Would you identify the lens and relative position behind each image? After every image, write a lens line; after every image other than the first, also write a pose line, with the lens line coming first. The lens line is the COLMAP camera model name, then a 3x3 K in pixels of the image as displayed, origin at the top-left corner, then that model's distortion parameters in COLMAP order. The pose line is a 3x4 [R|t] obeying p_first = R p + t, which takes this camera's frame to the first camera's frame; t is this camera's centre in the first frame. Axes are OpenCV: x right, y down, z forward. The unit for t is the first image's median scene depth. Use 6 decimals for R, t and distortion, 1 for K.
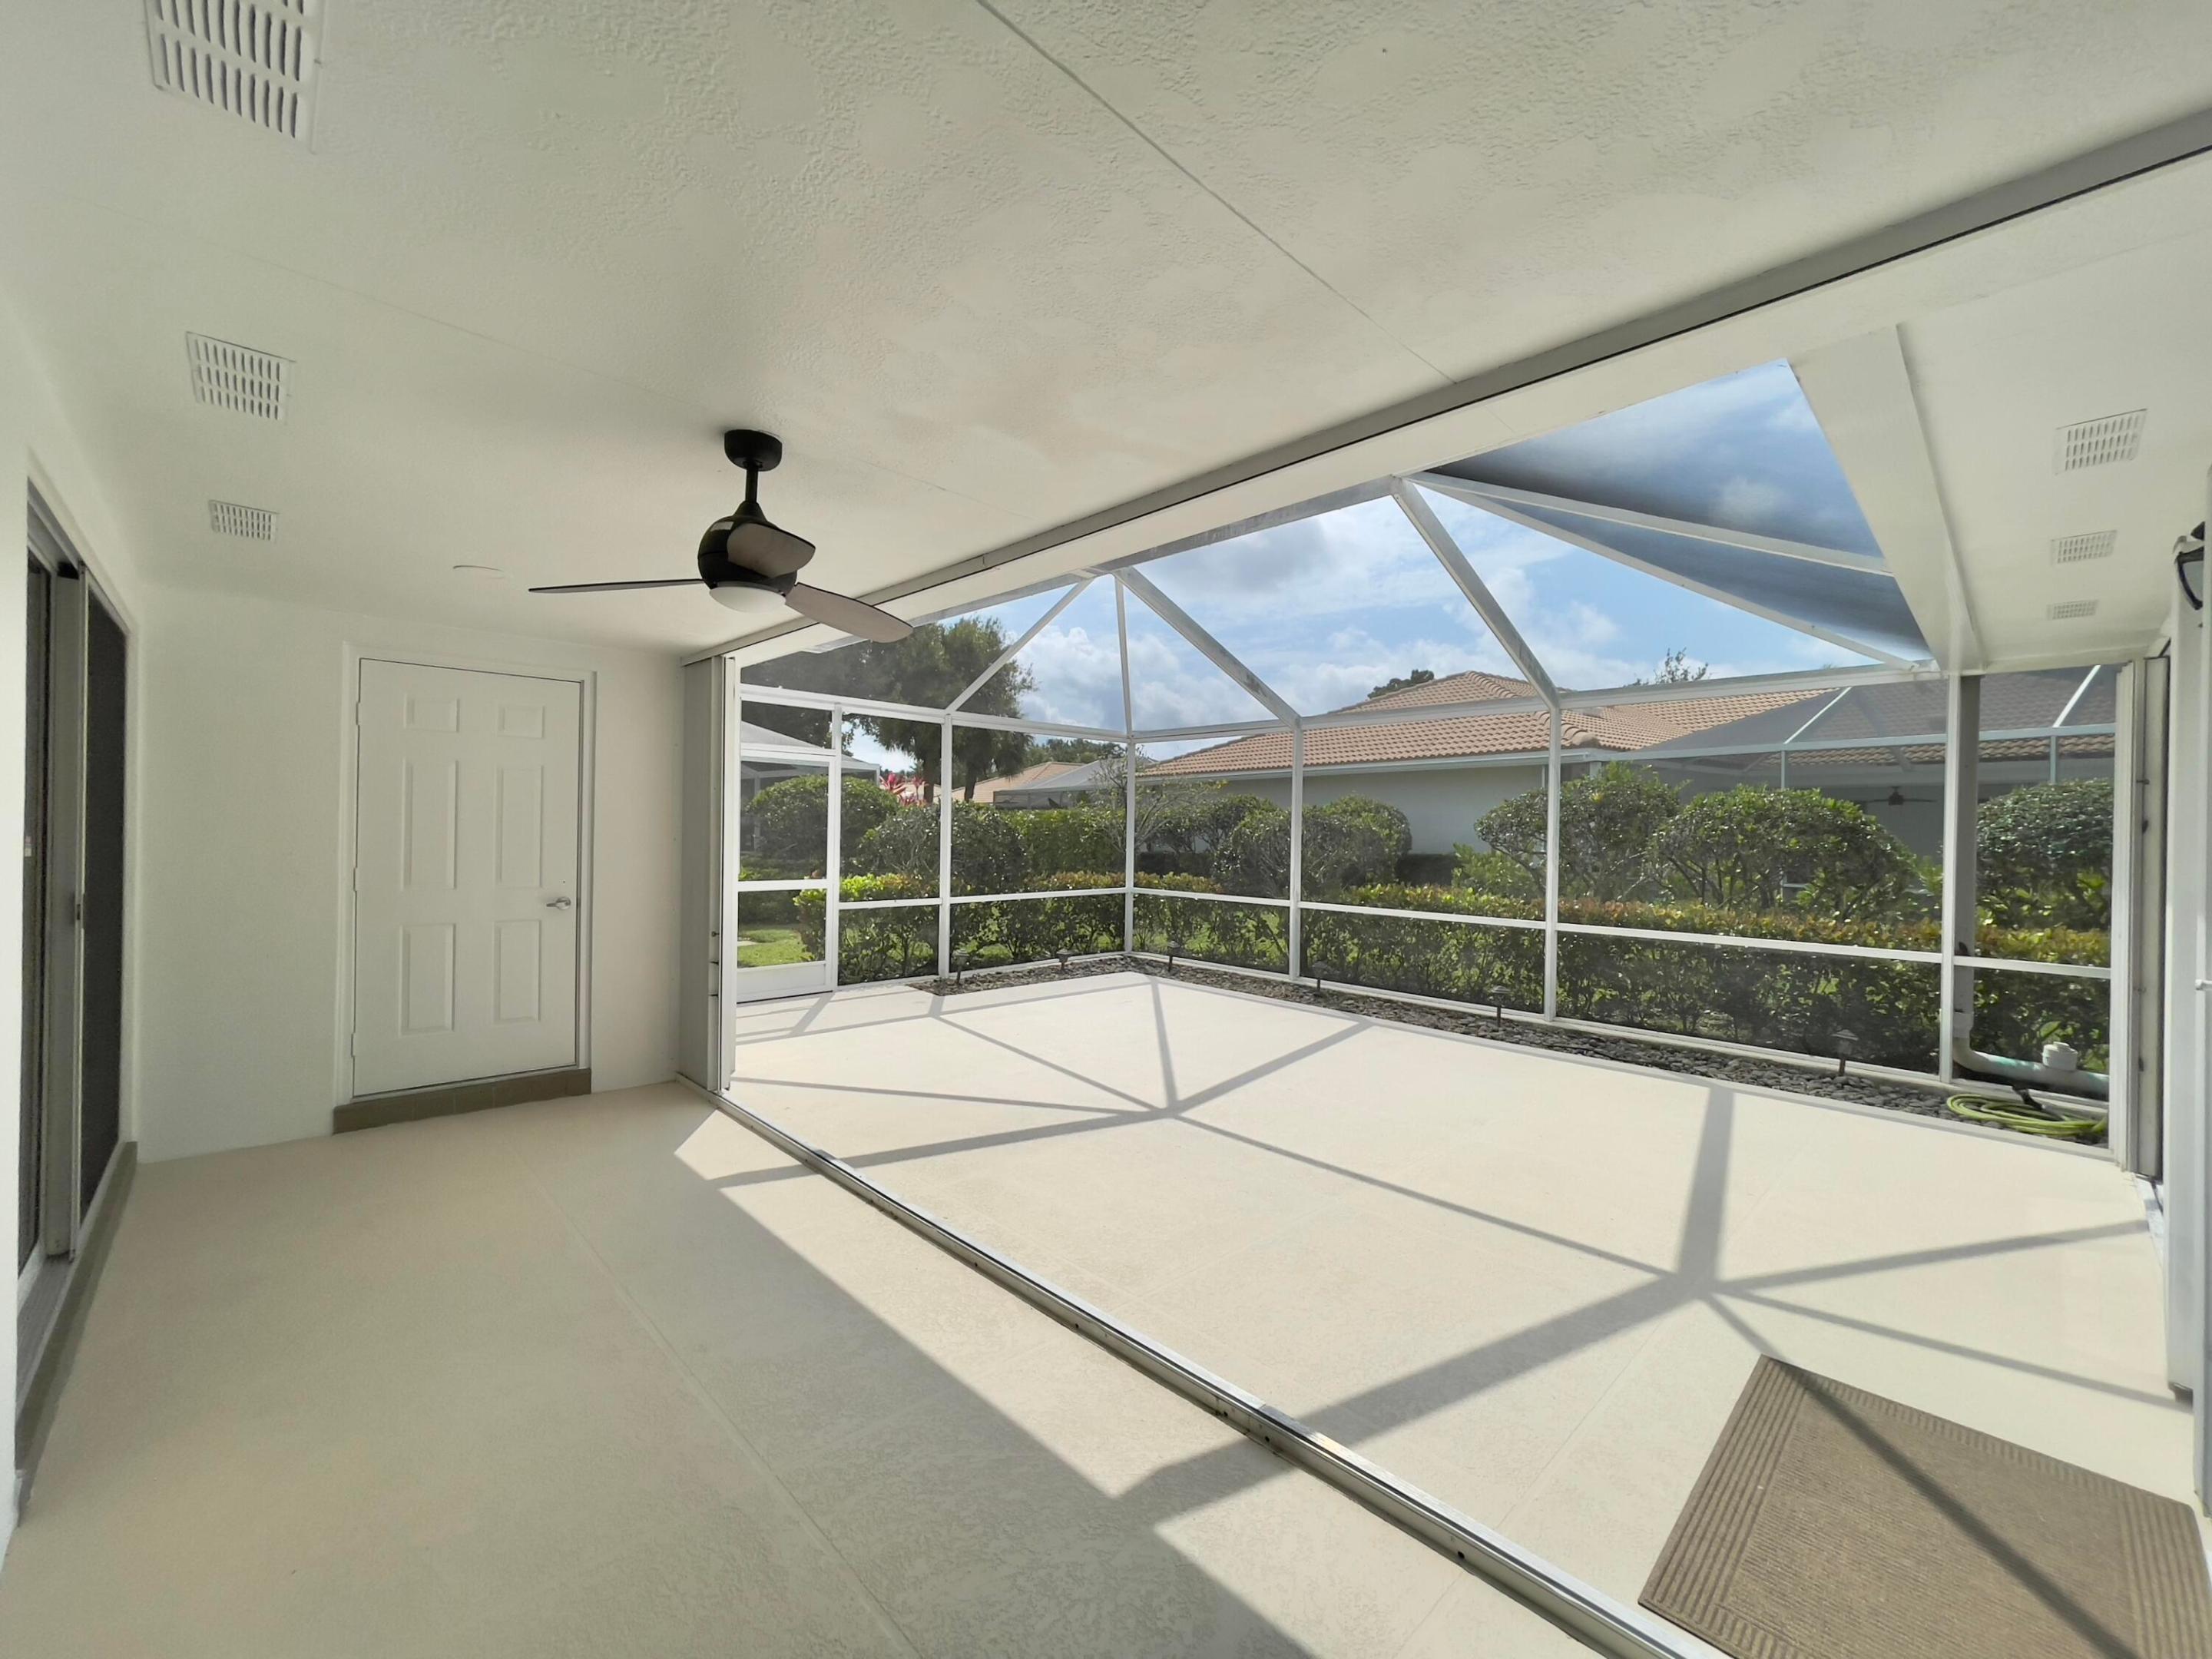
lens RADIAL K [[896.1, 0, 1095.9], [0, 896.1, 831.3], [0, 0, 1]] dist [-0.008771, 0.006453]
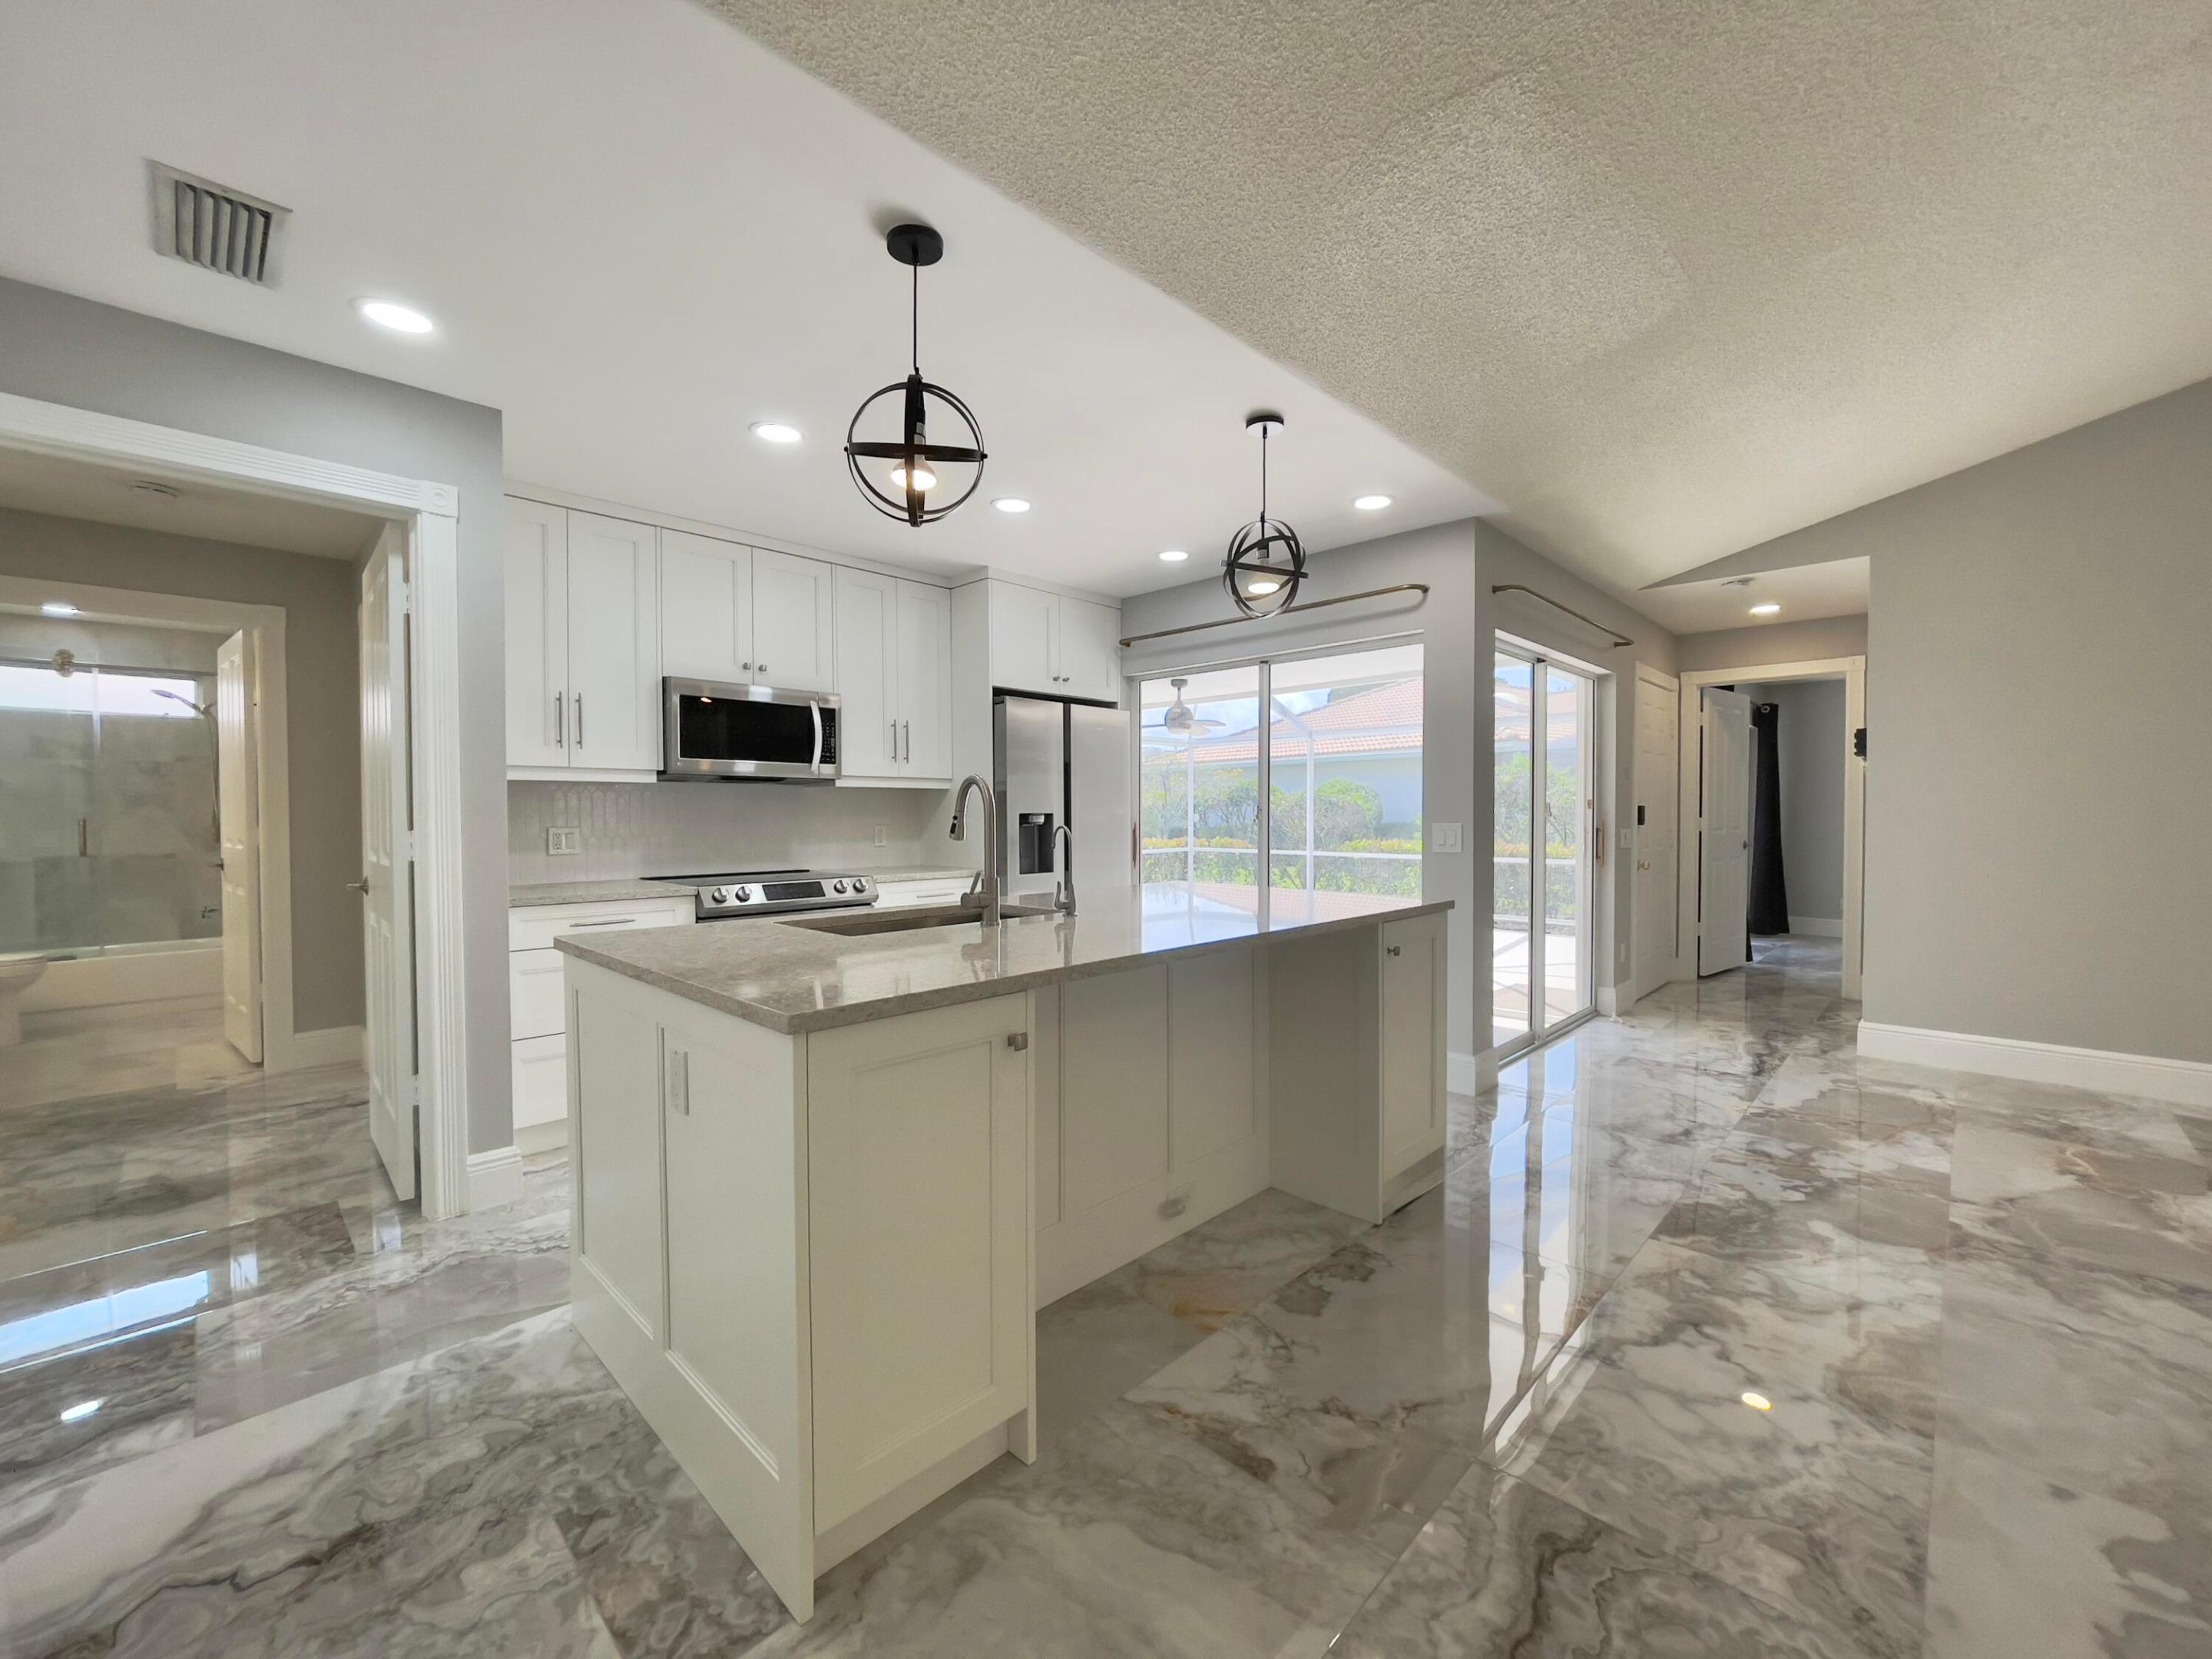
lens RADIAL K [[896.1, 0, 1112.0], [0, 896.1, 834.1], [0, 0, 1]] dist [-0.008771, 0.006453]
pose [[0.998518, -0.021248, 0.050113, -0.273501], [0.020179, 0.999560, 0.021745, 0.011693], [-0.050553, -0.020702, 0.998507, -0.747752]]
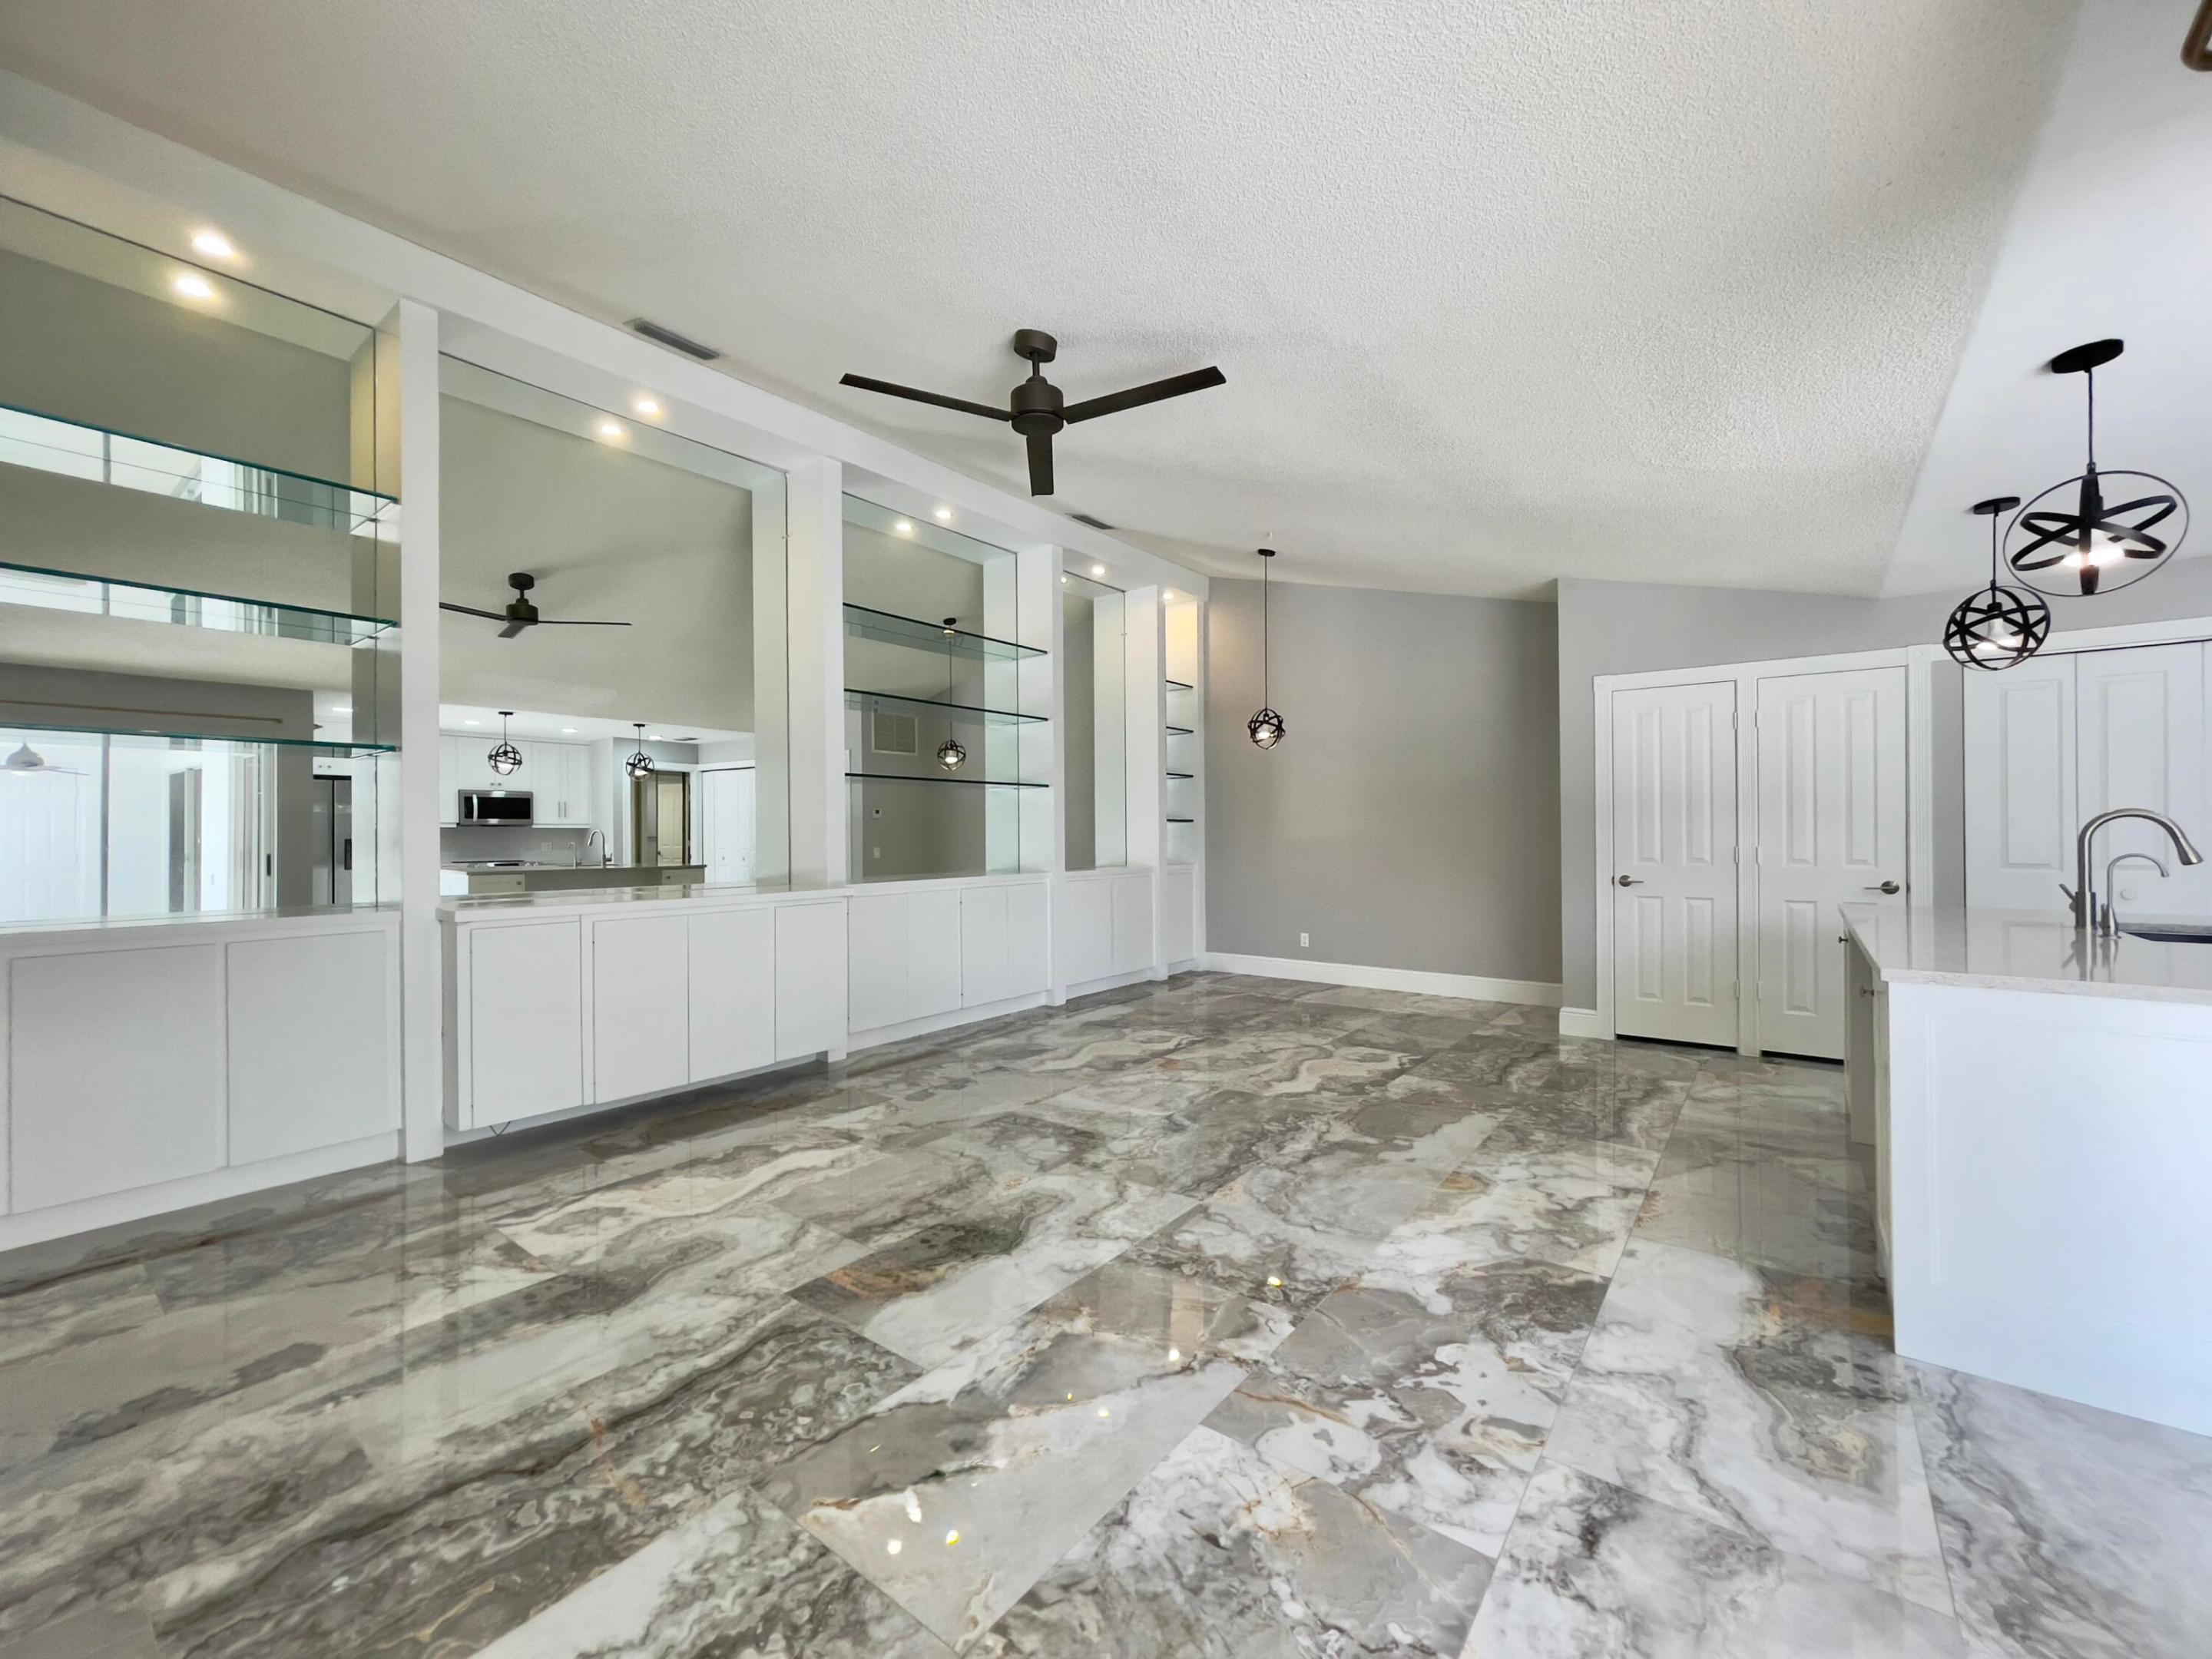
lens RADIAL K [[896.1, 0, 1109.1], [0, 896.1, 821.7], [0, 0, 1]] dist [-0.008771, 0.006453]
pose [[-0.986723, -0.012401, -0.161935, 0.288665], [-0.010479, 0.999864, -0.012717, 0.010535], [0.162071, -0.010851, -0.986719, 0.019051]]
